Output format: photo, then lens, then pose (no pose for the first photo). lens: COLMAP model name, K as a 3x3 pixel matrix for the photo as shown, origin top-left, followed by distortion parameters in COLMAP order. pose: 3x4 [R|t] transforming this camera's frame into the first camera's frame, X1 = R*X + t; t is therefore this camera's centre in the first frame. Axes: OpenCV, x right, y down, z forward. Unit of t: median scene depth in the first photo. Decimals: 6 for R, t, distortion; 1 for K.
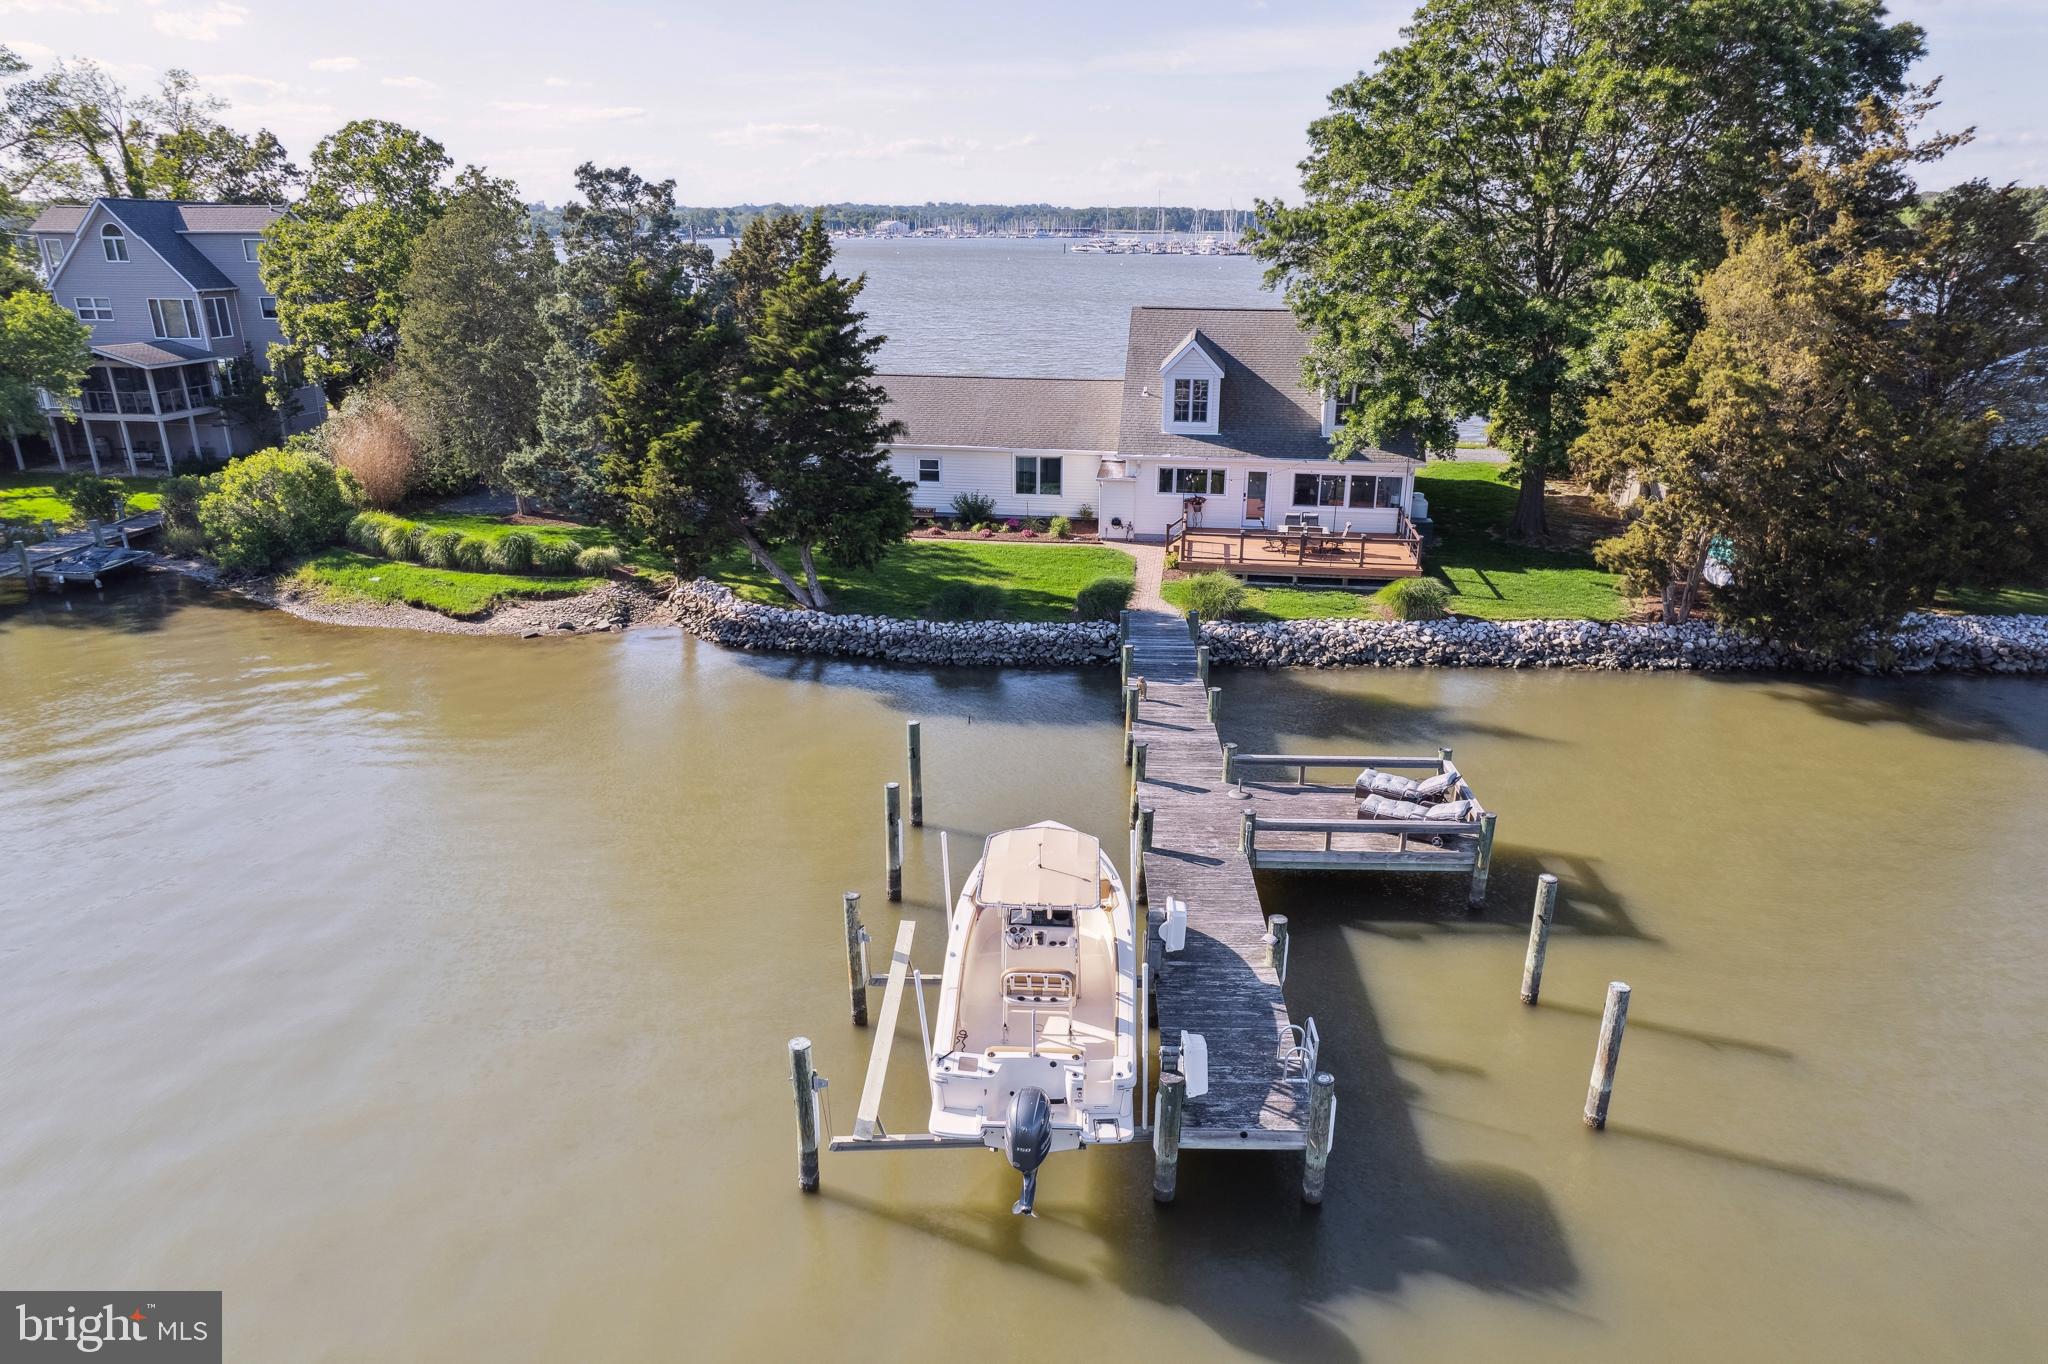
lens RADIAL K [[1321.8, 0, 1027.5], [0, 1321.8, 691.6], [0, 0, 1]] dist [-0.040869, -0.000233]
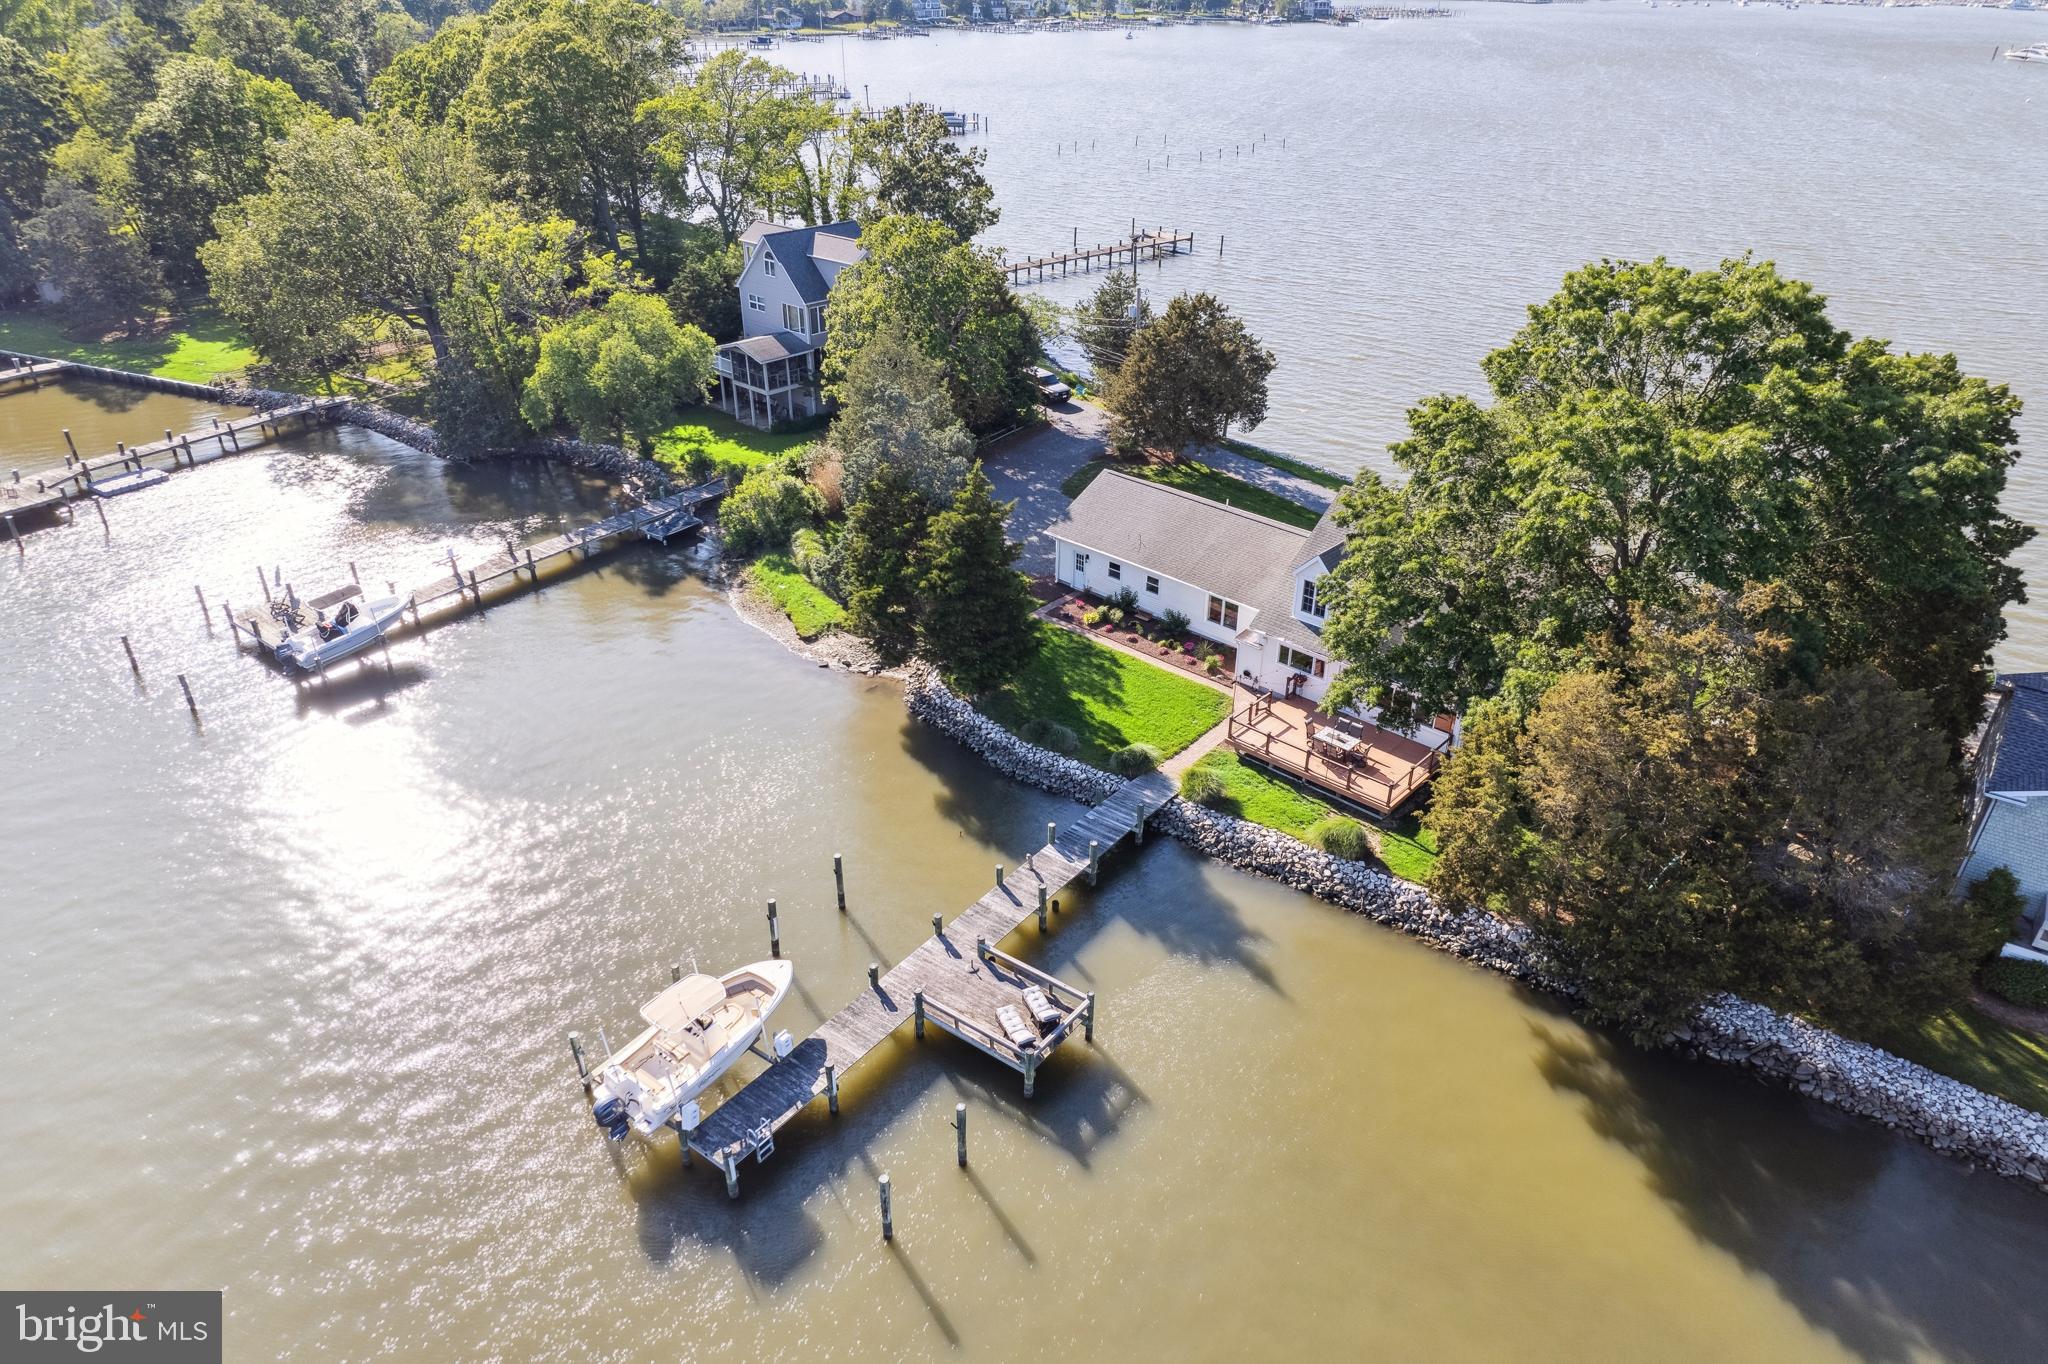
lens RADIAL K [[1321.8, 0, 1026.9], [0, 1321.8, 677.5], [0, 0, 1]] dist [-0.040869, -0.000233]
pose [[0.824594, 0.275140, -0.494310, 0.577528], [-0.196784, 0.958700, 0.205355, -0.382366], [0.530396, -0.072062, 0.844681, -0.188267]]
